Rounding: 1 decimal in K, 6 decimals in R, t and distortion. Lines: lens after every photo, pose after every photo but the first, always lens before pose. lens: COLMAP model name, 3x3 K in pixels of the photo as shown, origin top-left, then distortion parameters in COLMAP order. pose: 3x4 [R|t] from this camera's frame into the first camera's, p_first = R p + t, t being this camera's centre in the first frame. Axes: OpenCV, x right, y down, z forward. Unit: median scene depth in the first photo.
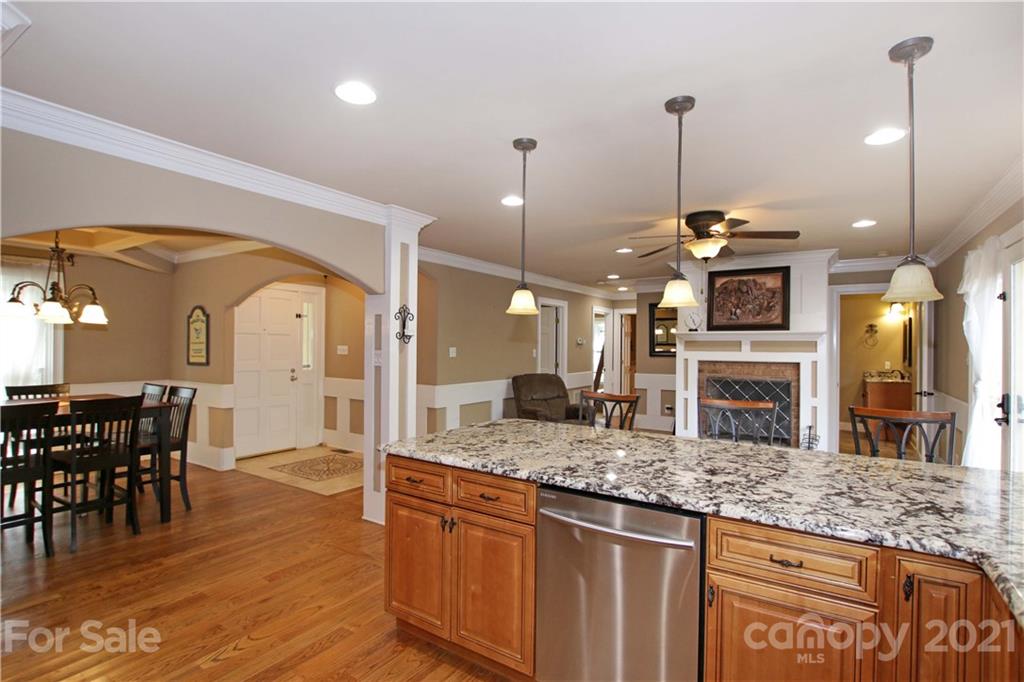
lens RADIAL K [[501.3, 0, 512.0], [0, 501.3, 341.0], [0, 0, 1]] dist [-0.010806, 0.000420]
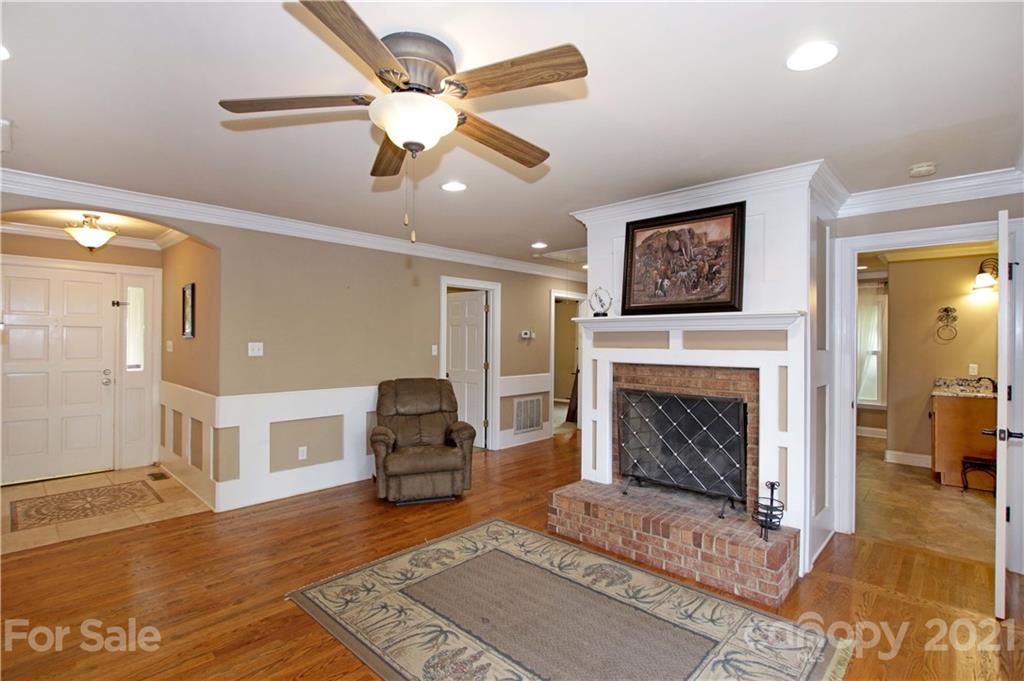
lens RADIAL K [[485.7, 0, 518.6], [0, 485.7, 338.2], [0, 0, 1]] dist [-0.009679, 0.000465]
pose [[0.986405, -0.003155, -0.164301, 0.378415], [0.003267, 0.999995, 0.000411, 0.007831], [0.164299, -0.000942, 0.986410, 0.390407]]
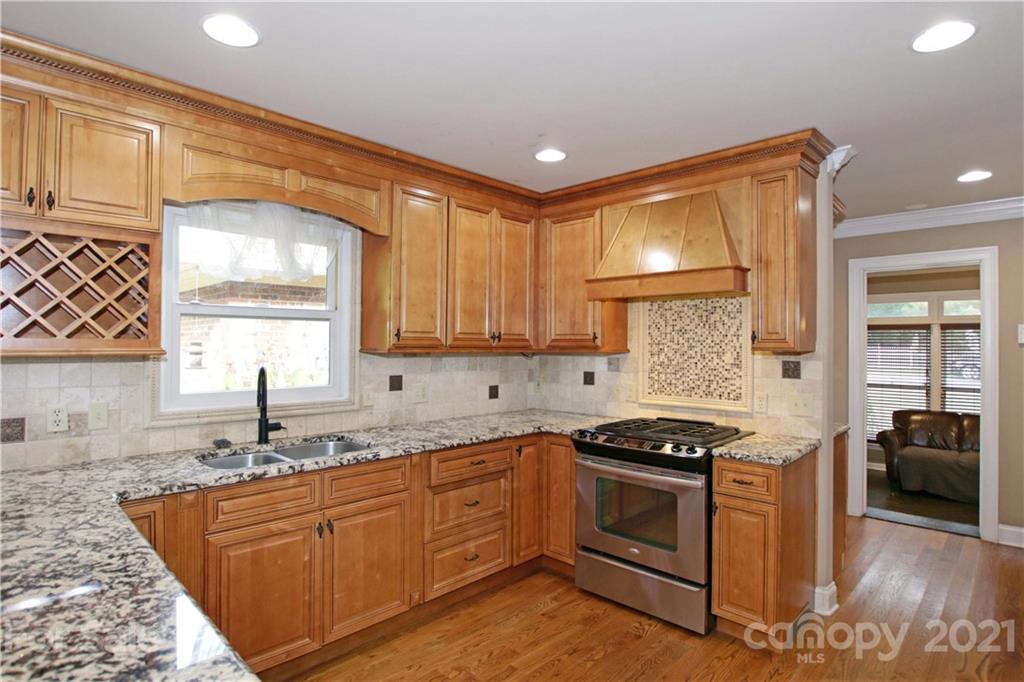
lens RADIAL K [[535.7, 0, 516.3], [0, 535.7, 344.5], [0, 0, 1]] dist [-0.025226, 0.000008]
pose [[-0.982577, -0.014644, 0.185280, -0.082921], [-0.015902, 0.999859, -0.005304, 0.001224], [-0.185176, -0.008158, -0.982672, 0.466790]]
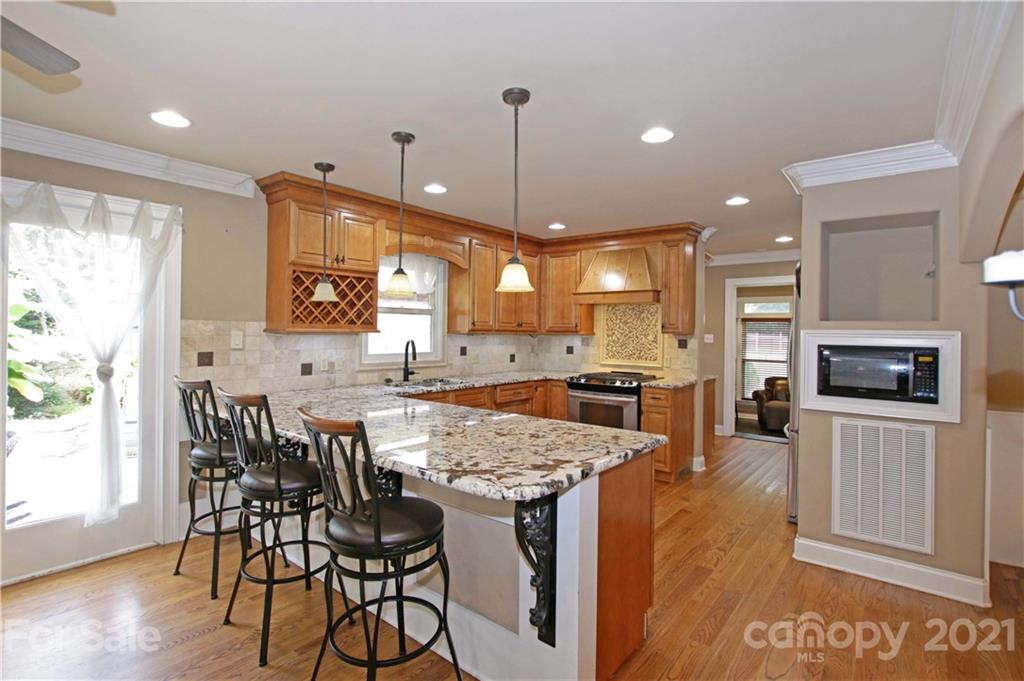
lens RADIAL K [[501.3, 0, 512.0], [0, 501.3, 340.5], [0, 0, 1]] dist [-0.010806, 0.000420]
pose [[-0.995298, -0.023537, 0.093954, -0.027586], [-0.022424, 0.999666, 0.012879, 0.007755], [-0.094226, 0.010712, -0.995493, 0.834590]]
